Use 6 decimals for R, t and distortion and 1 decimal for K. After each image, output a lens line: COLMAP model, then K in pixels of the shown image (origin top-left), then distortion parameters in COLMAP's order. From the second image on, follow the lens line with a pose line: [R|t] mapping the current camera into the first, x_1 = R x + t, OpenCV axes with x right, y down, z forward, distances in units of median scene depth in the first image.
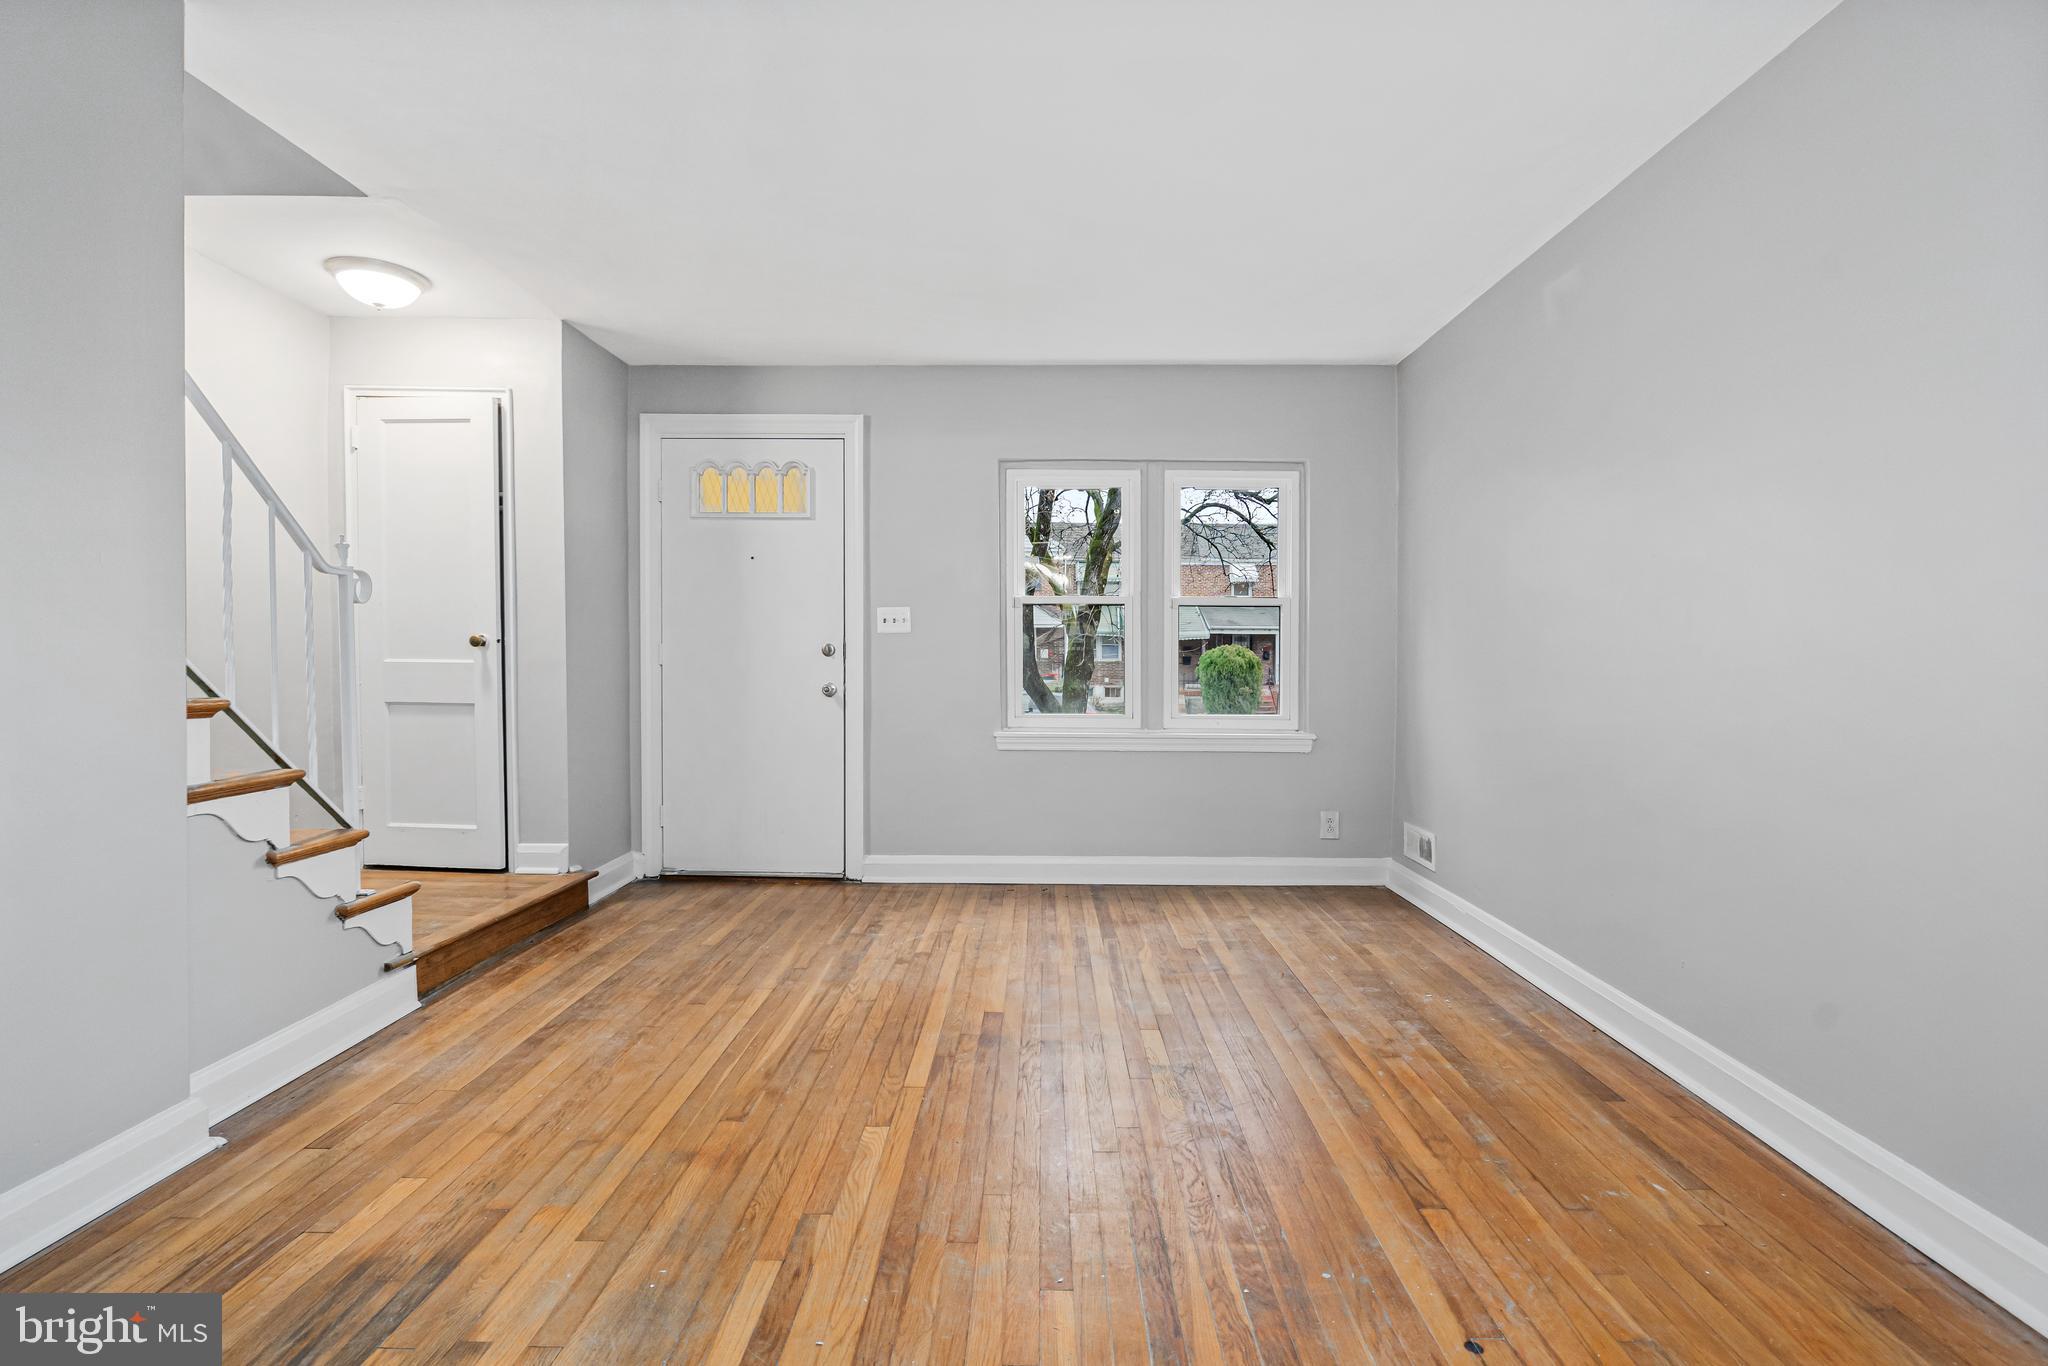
lens RADIAL K [[945.8, 0, 1036.9], [0, 945.8, 687.6], [0, 0, 1]] dist [-0.007507, 0.001139]
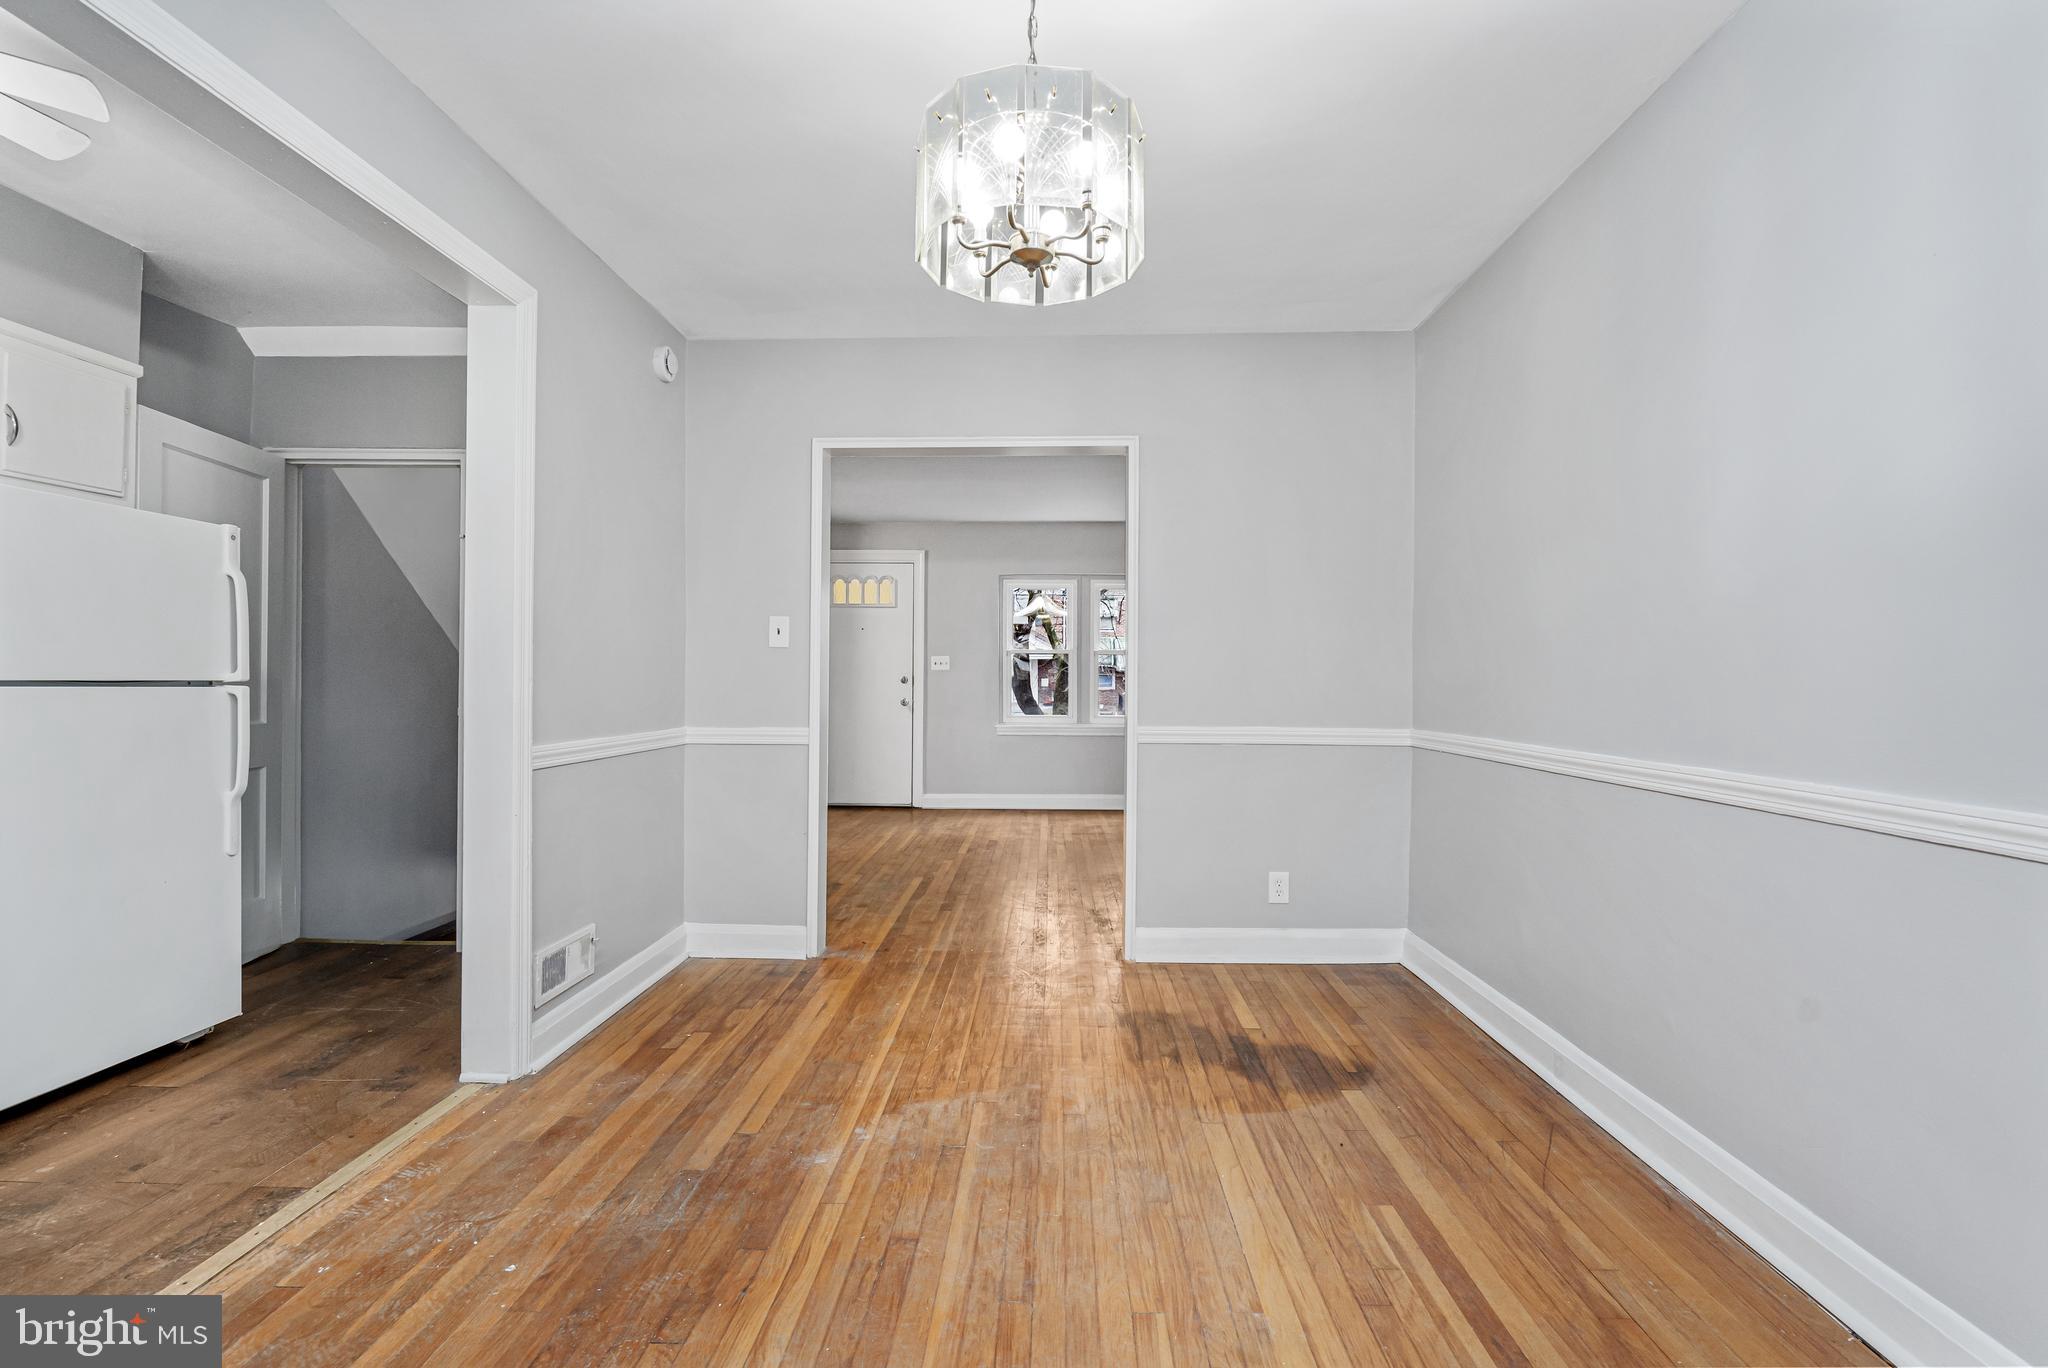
lens RADIAL K [[925.3, 0, 1039.8], [0, 925.3, 678.9], [0, 0, 1]] dist [-0.011592, 0.005419]
pose [[0.999979, 0.000574, -0.006528, 0.084777], [-0.000823, 0.999272, -0.038152, 0.043514], [0.006501, 0.038157, 0.999251, -1.294317]]
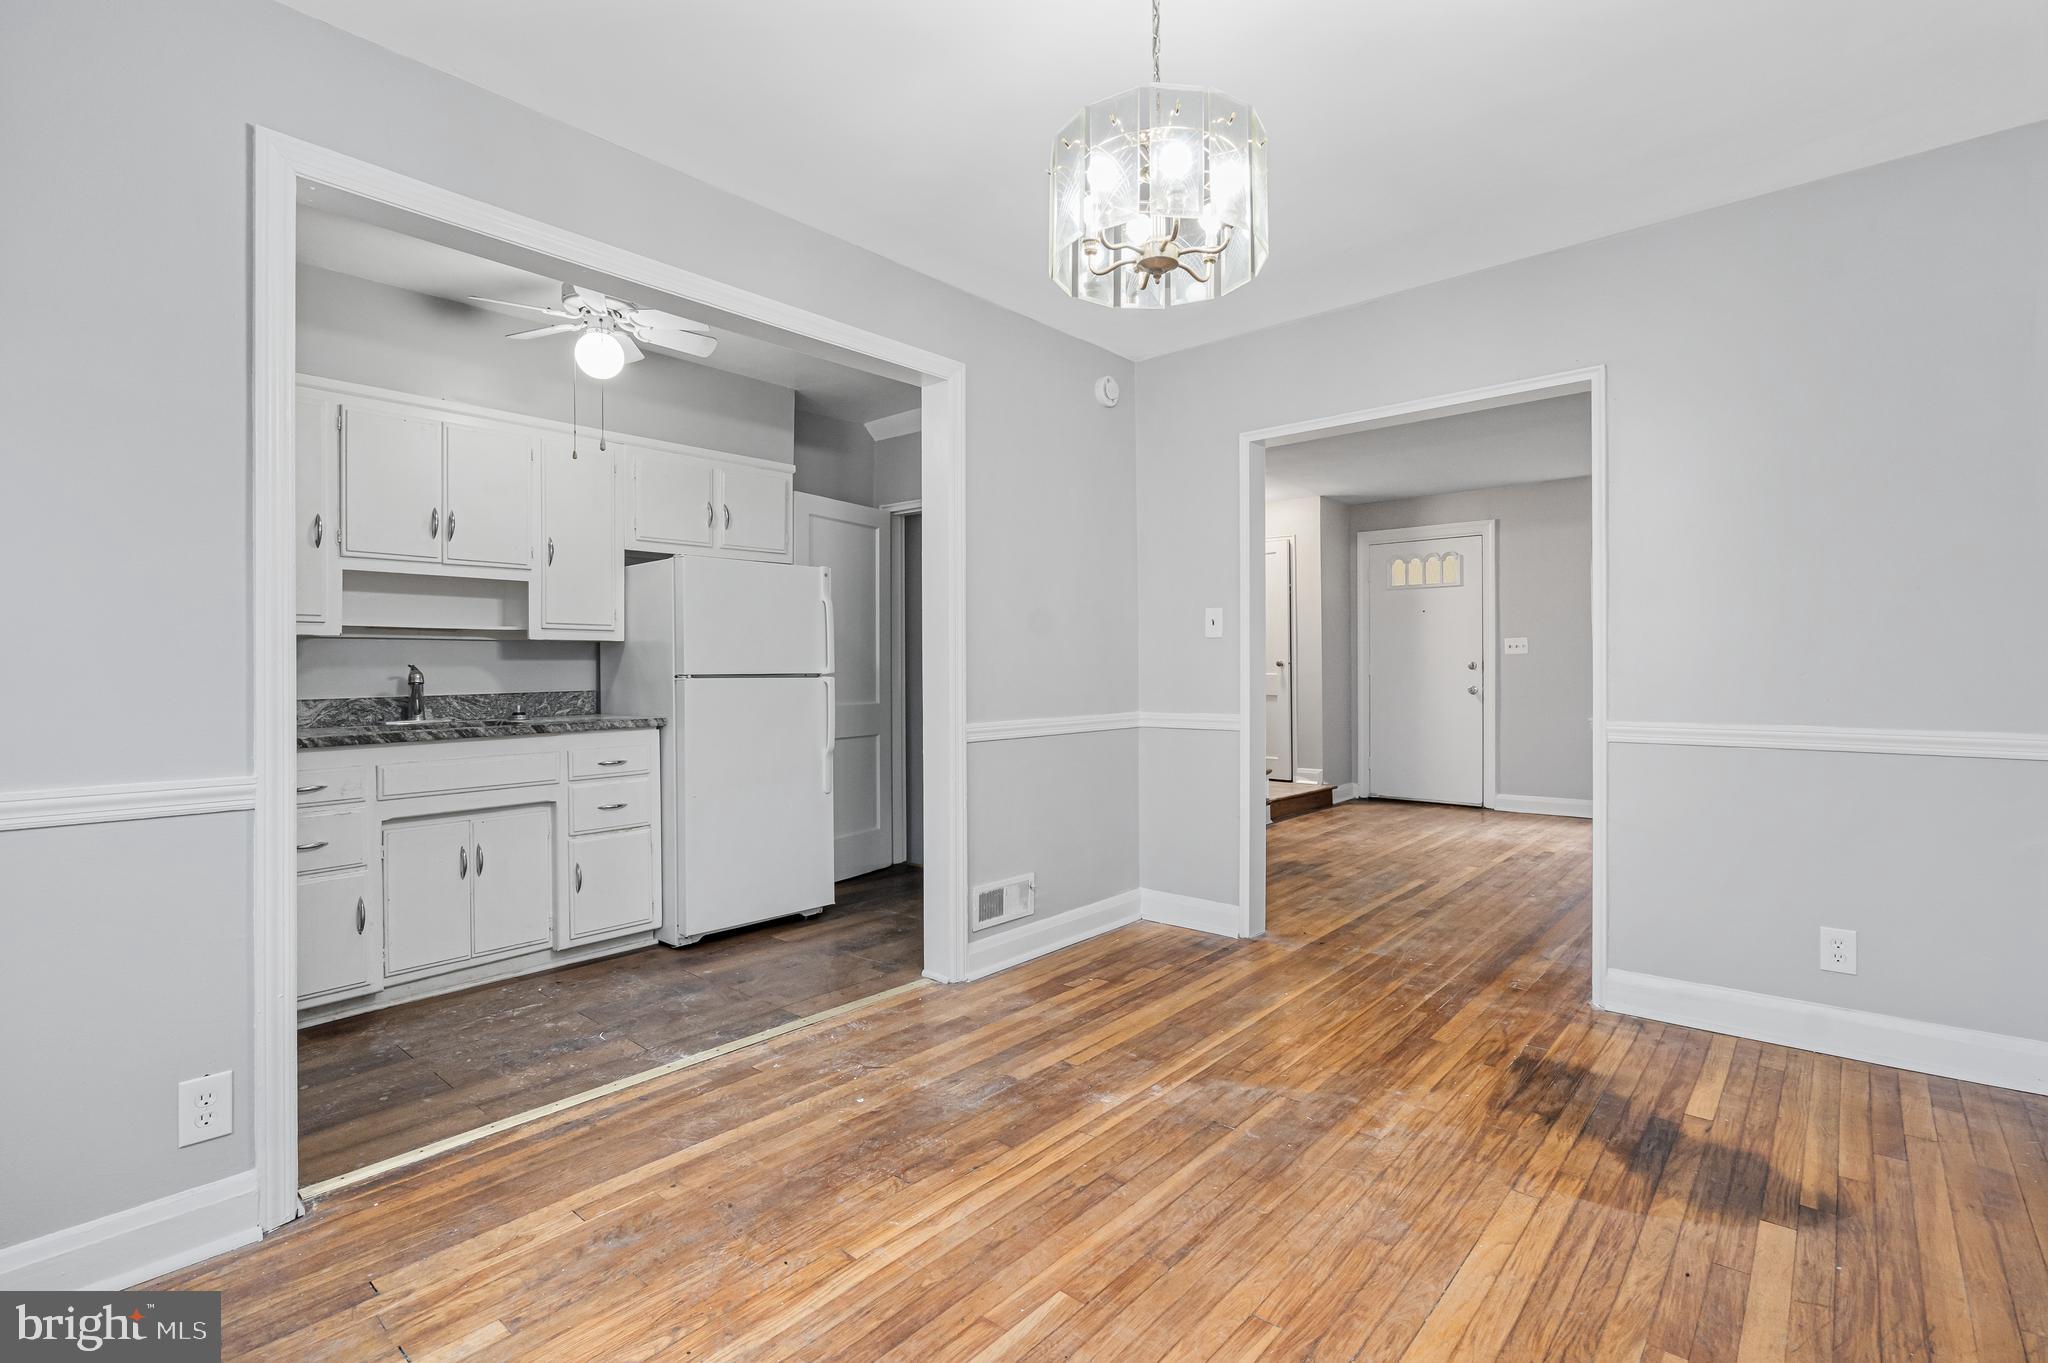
lens RADIAL K [[951.4, 0, 1031.7], [0, 951.4, 665.8], [0, 0, 1]] dist [-0.011860, 0.005896]
pose [[0.766069, -0.011335, -0.642659, 0.420746], [-0.013088, 0.999362, -0.033228, 0.041882], [0.642625, 0.033866, 0.765432, -1.245465]]
